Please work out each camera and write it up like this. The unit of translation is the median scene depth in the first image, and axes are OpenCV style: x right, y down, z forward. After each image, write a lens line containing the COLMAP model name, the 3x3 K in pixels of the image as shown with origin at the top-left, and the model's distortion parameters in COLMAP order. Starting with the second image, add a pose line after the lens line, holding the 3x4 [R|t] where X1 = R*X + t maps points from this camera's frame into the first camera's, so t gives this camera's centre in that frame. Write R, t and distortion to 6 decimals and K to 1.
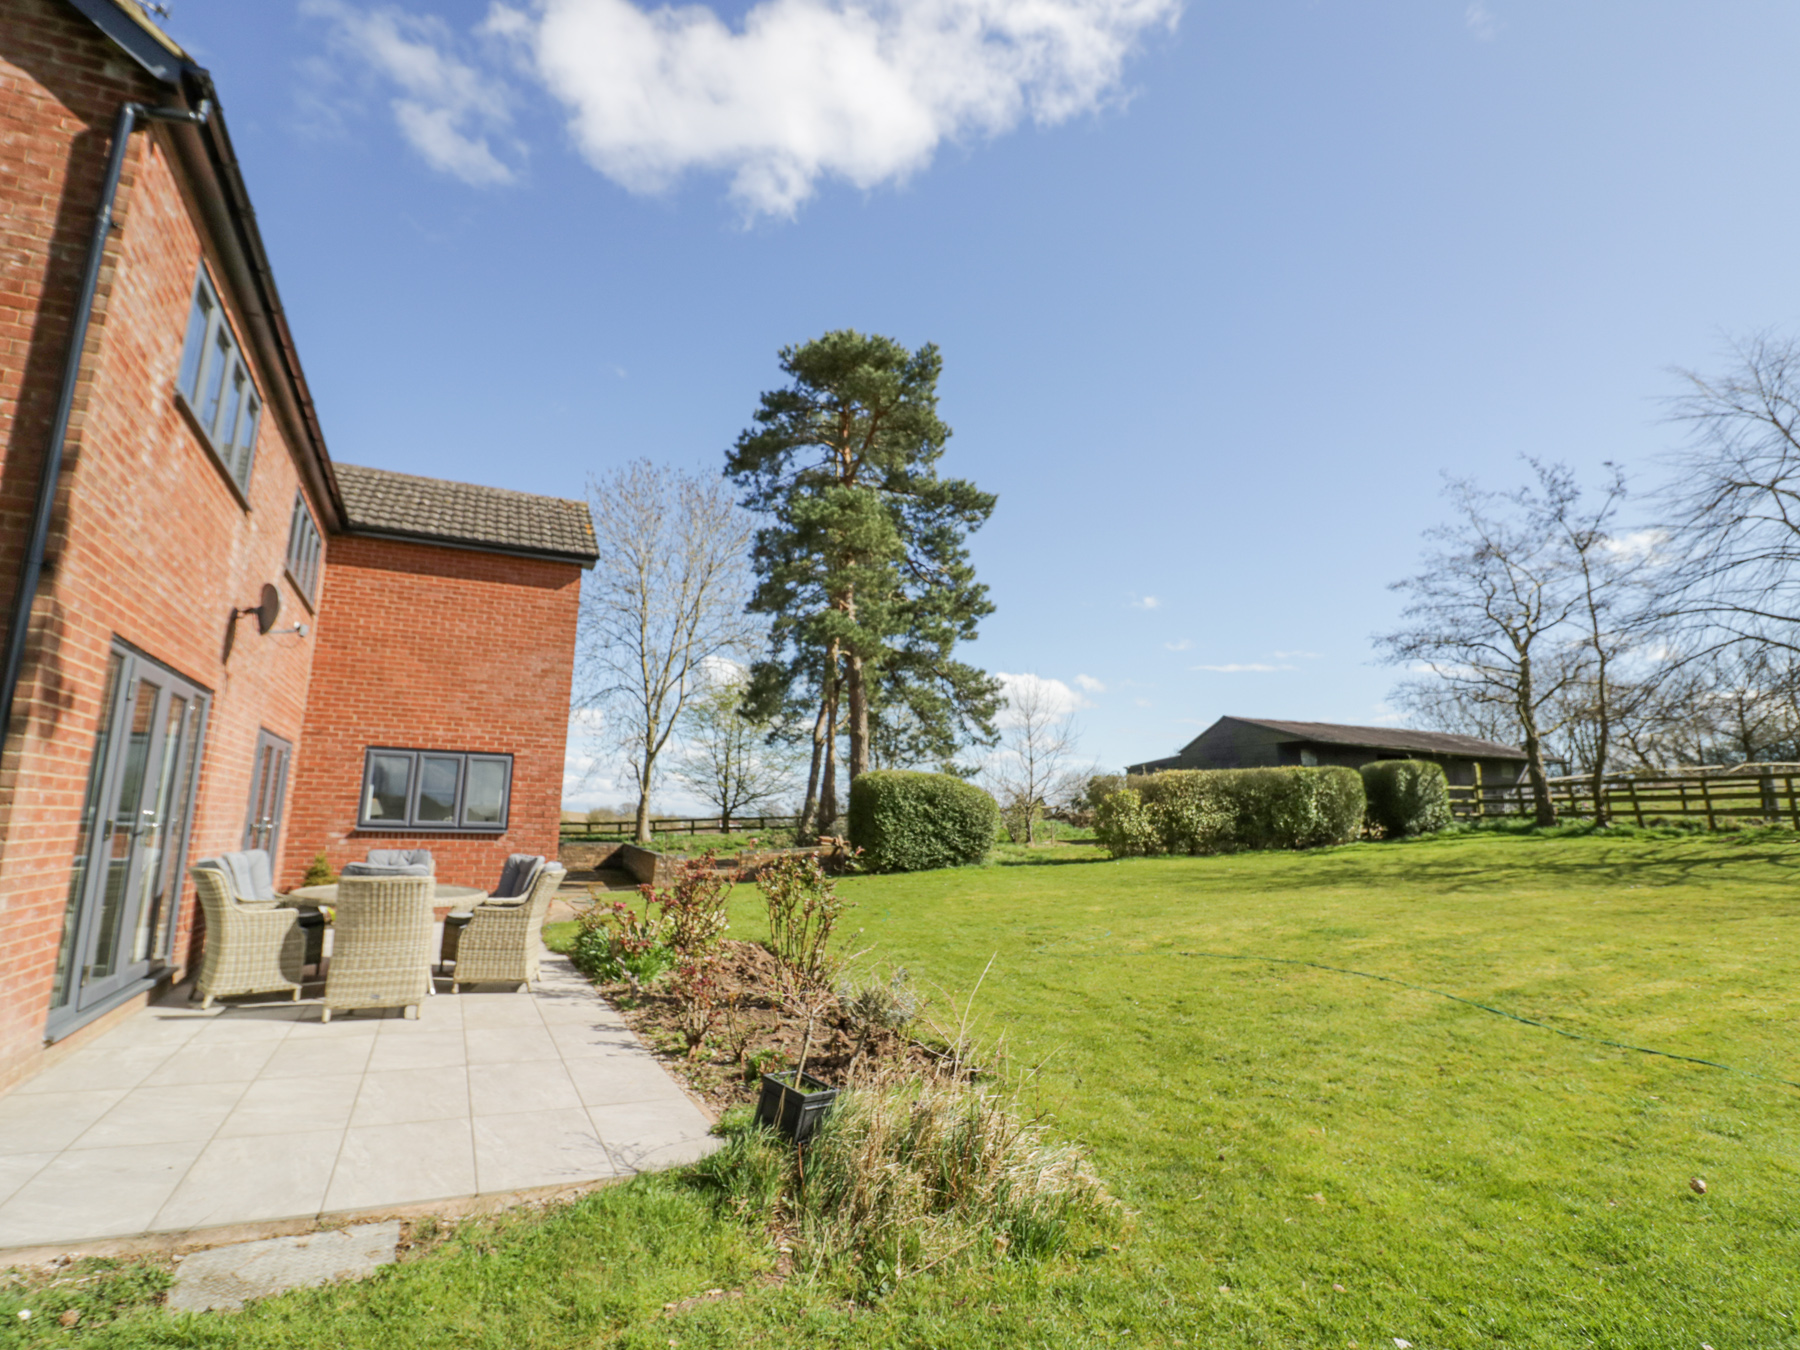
lens RADIAL K [[906.8, 0, 890.9], [0, 906.8, 659.5], [0, 0, 1]] dist [-0.001274, -0.013860]
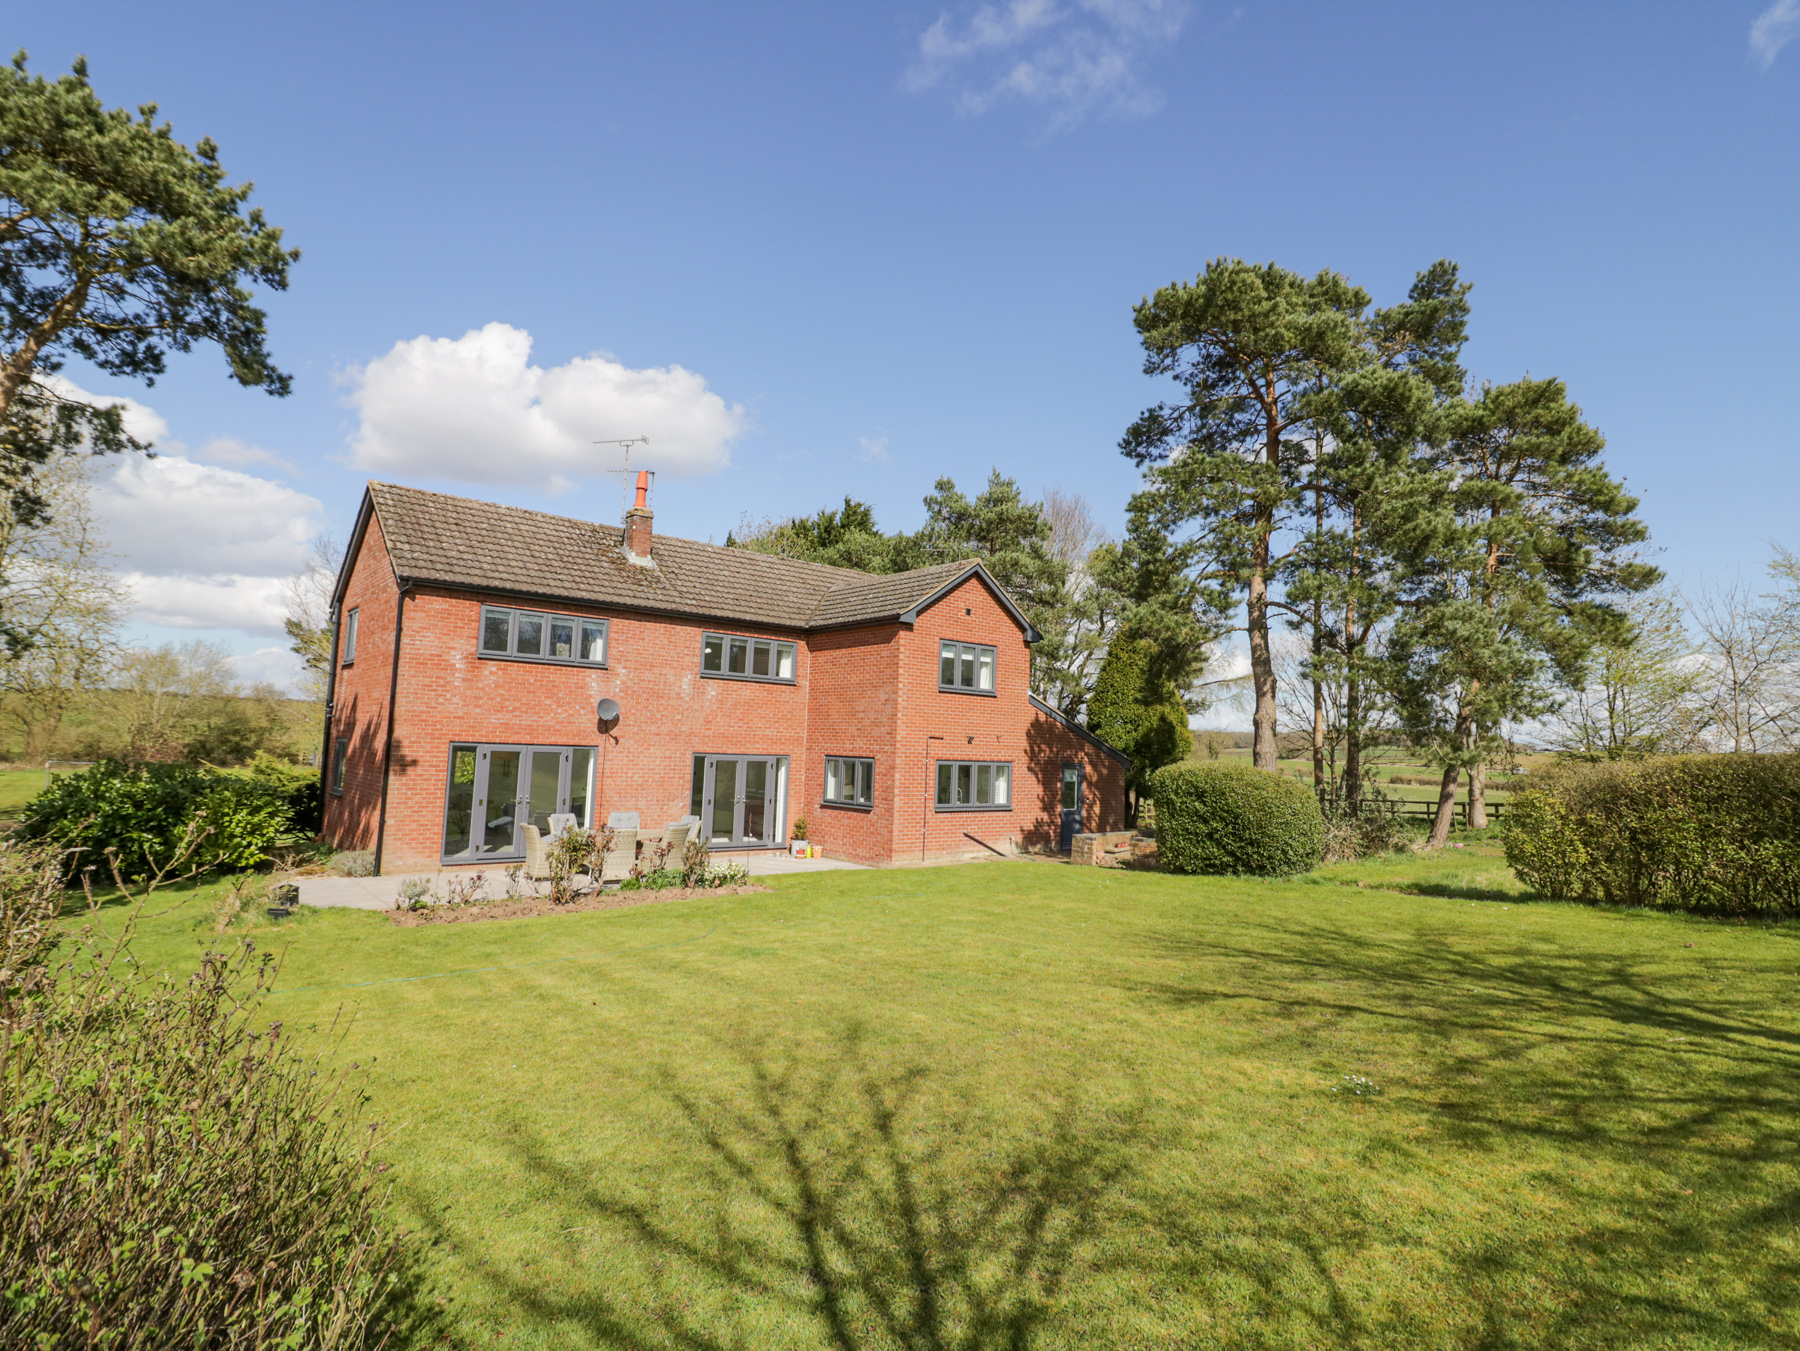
lens RADIAL K [[906.8, 0, 890.9], [0, 906.8, 660.0], [0, 0, 1]] dist [-0.001274, -0.013860]
pose [[0.291710, -0.104637, -0.950766, 0.817339], [0.148200, 0.986939, -0.063148, 0.033318], [0.944956, -0.122482, 0.303407, 0.458623]]
